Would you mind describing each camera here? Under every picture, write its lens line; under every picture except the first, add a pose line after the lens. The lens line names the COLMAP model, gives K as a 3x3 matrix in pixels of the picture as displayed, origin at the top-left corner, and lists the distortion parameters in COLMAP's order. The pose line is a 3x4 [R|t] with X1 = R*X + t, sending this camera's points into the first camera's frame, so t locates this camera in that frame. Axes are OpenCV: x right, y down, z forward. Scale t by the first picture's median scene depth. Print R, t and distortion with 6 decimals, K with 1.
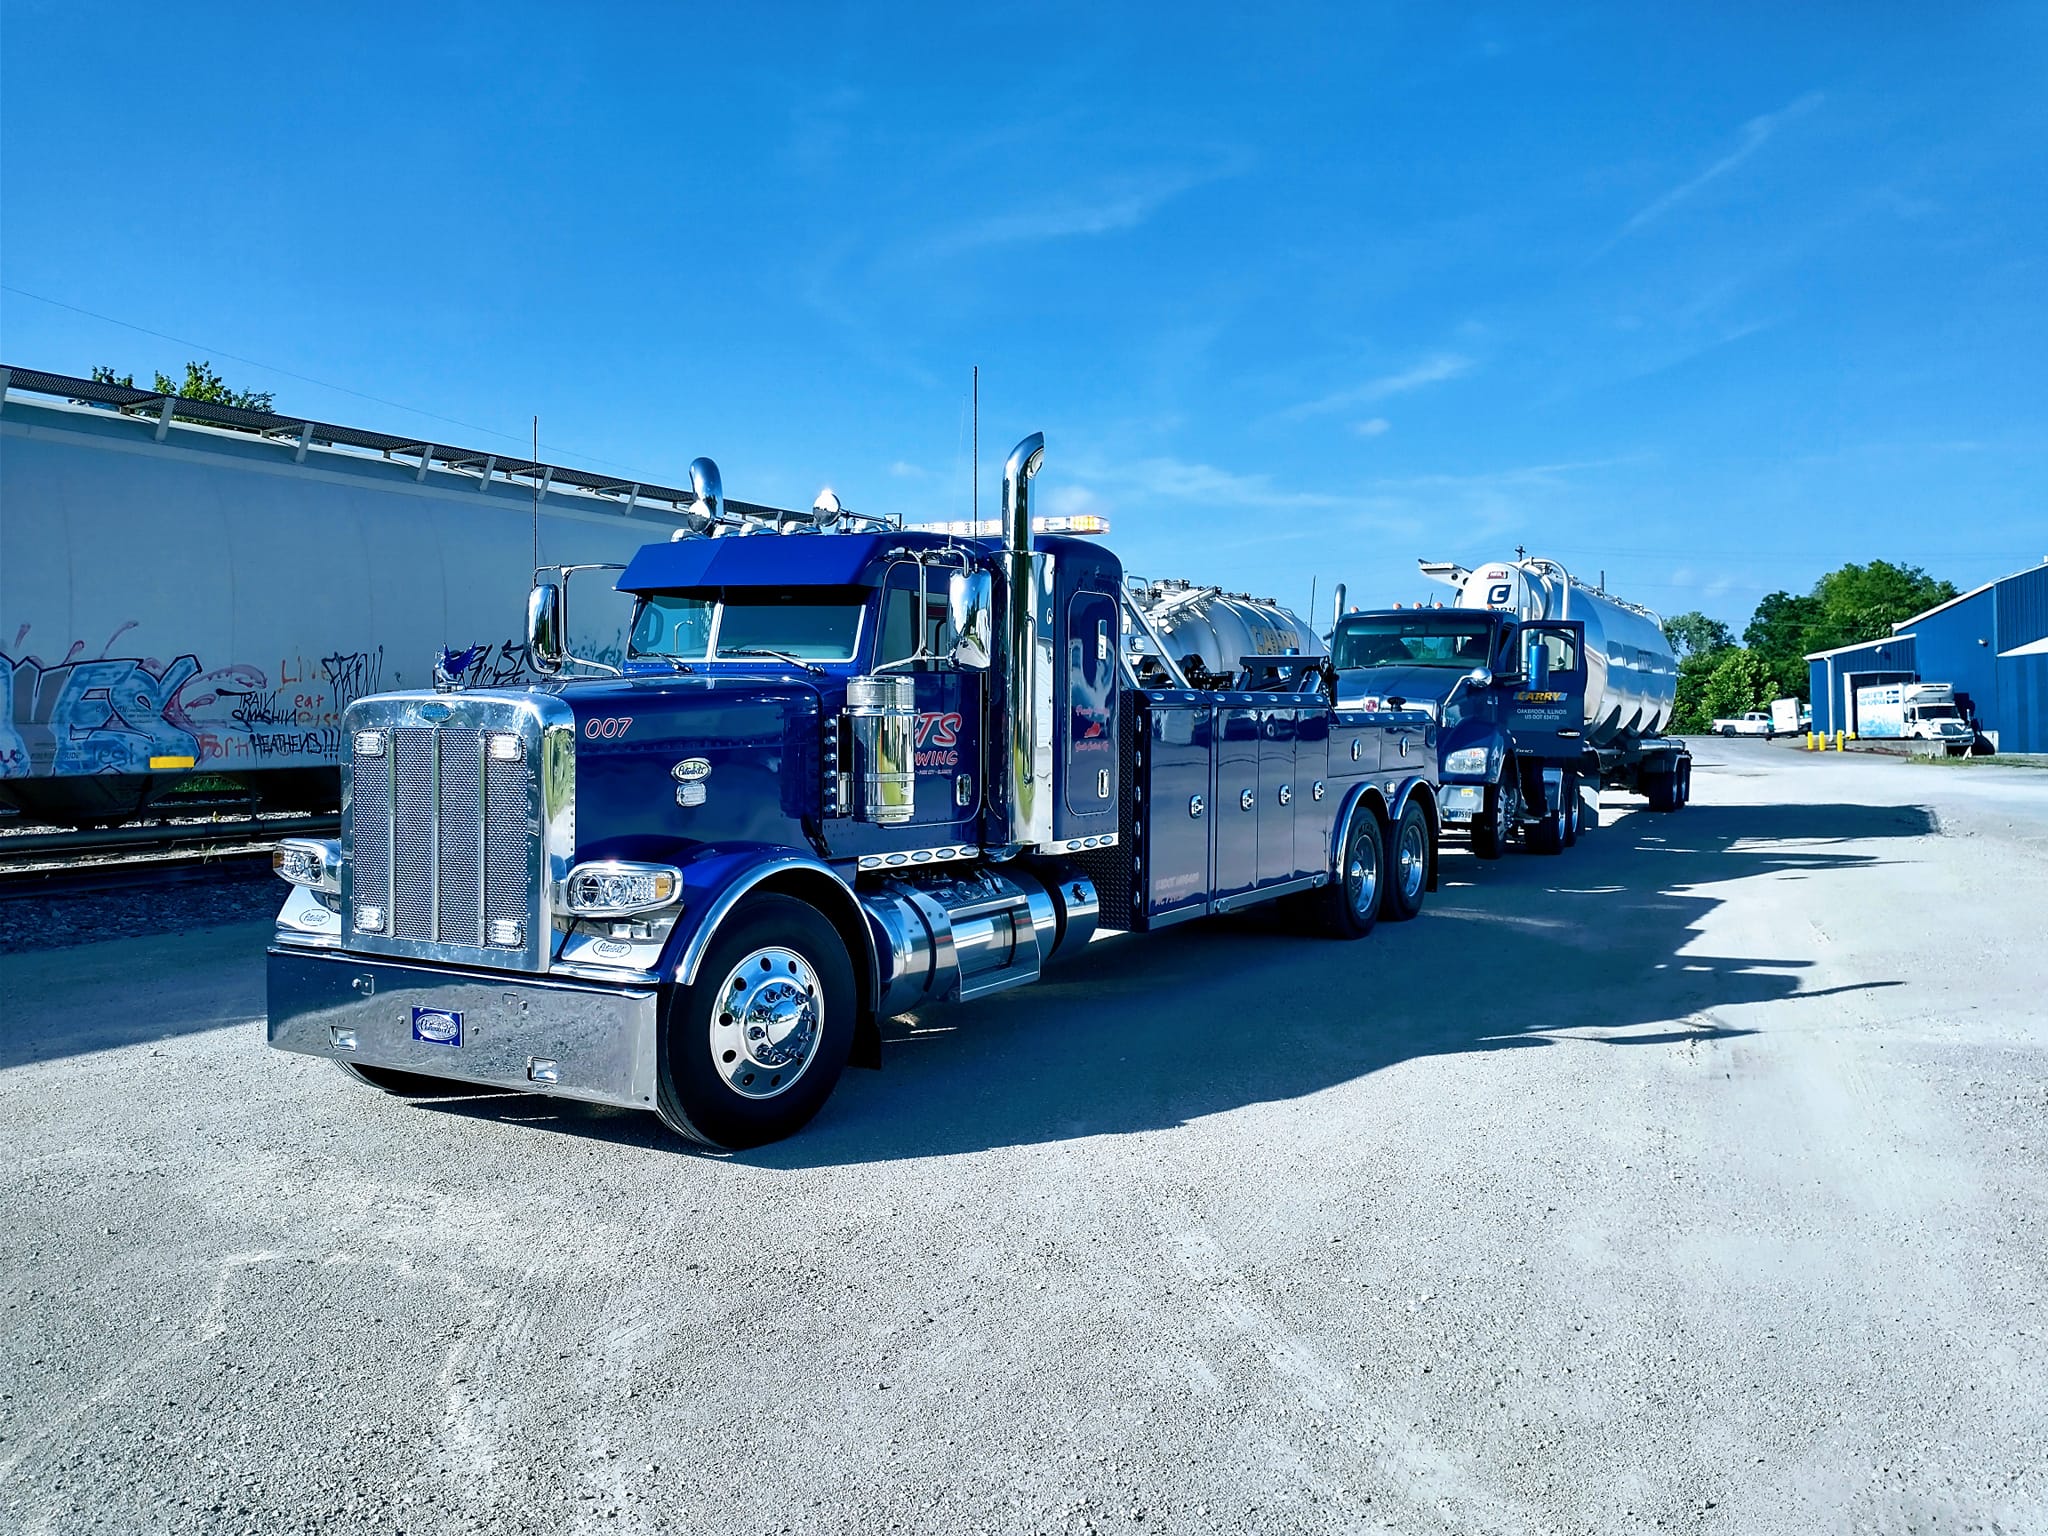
lens RADIAL K [[1507.7, 0, 1016.3], [0, 1507.7, 763.5], [0, 0, 1]] dist [0.001728, -0.001048]
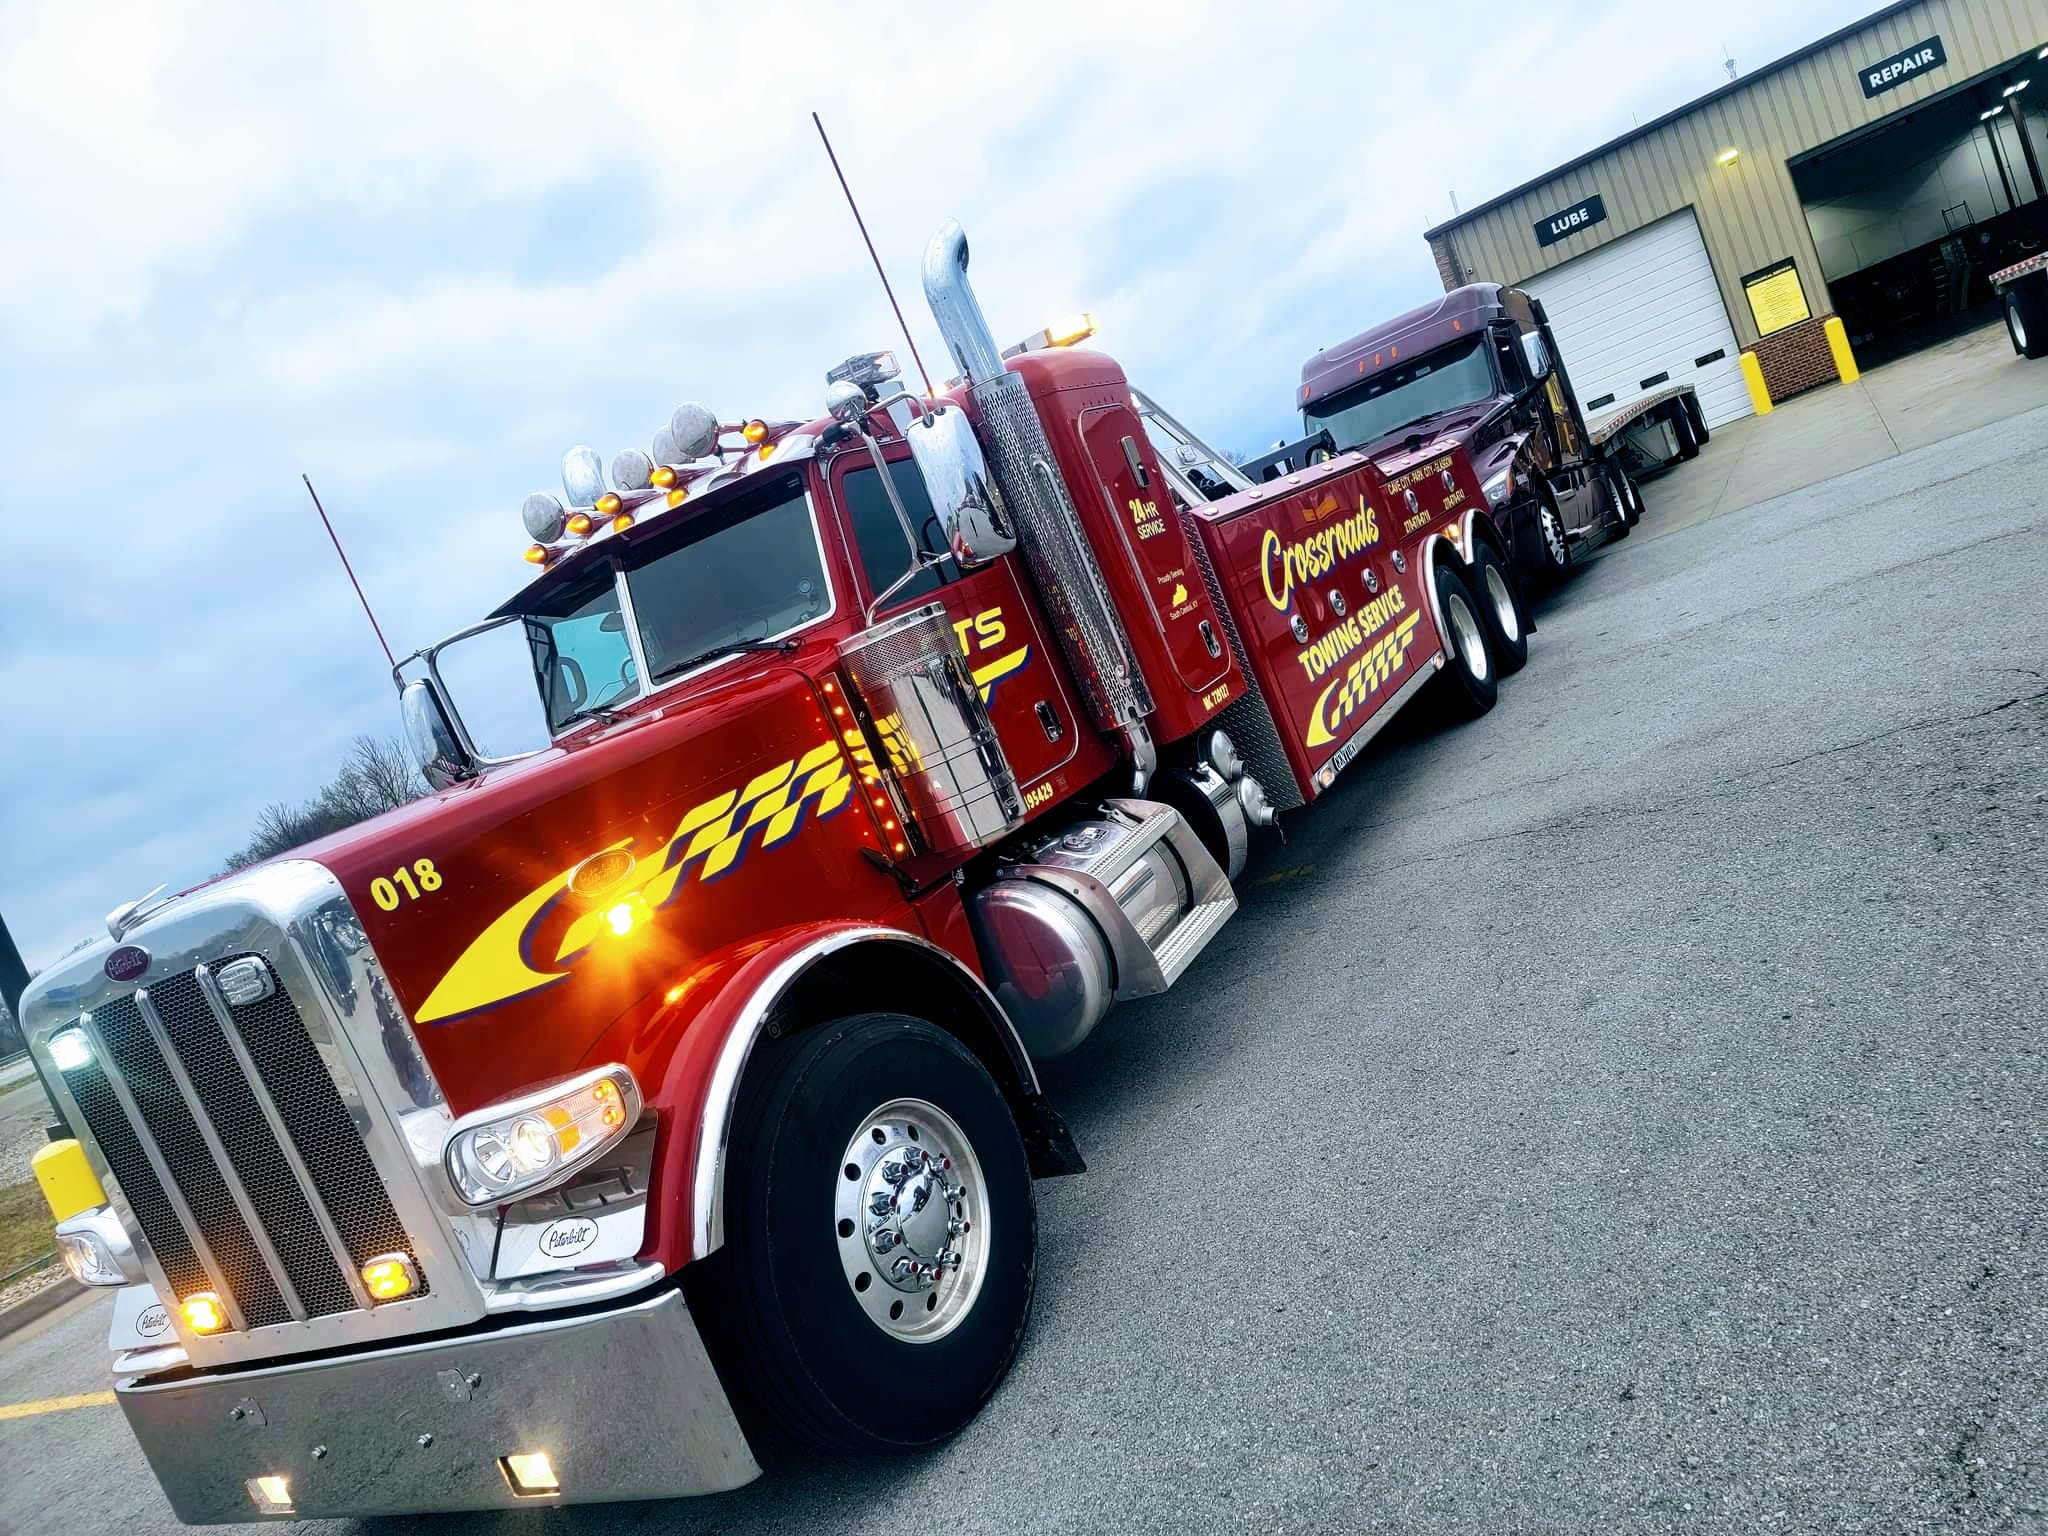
lens RADIAL K [[1507.7, 0, 1026.4], [0, 1507.7, 772.1], [0, 0, 1]] dist [0.001728, -0.001048]
pose [[0.915145, -0.397929, -0.064521, -0.013107], [0.400718, 0.915418, 0.037872, 0.011195], [0.043993, -0.060513, 0.997197, 0.334868]]
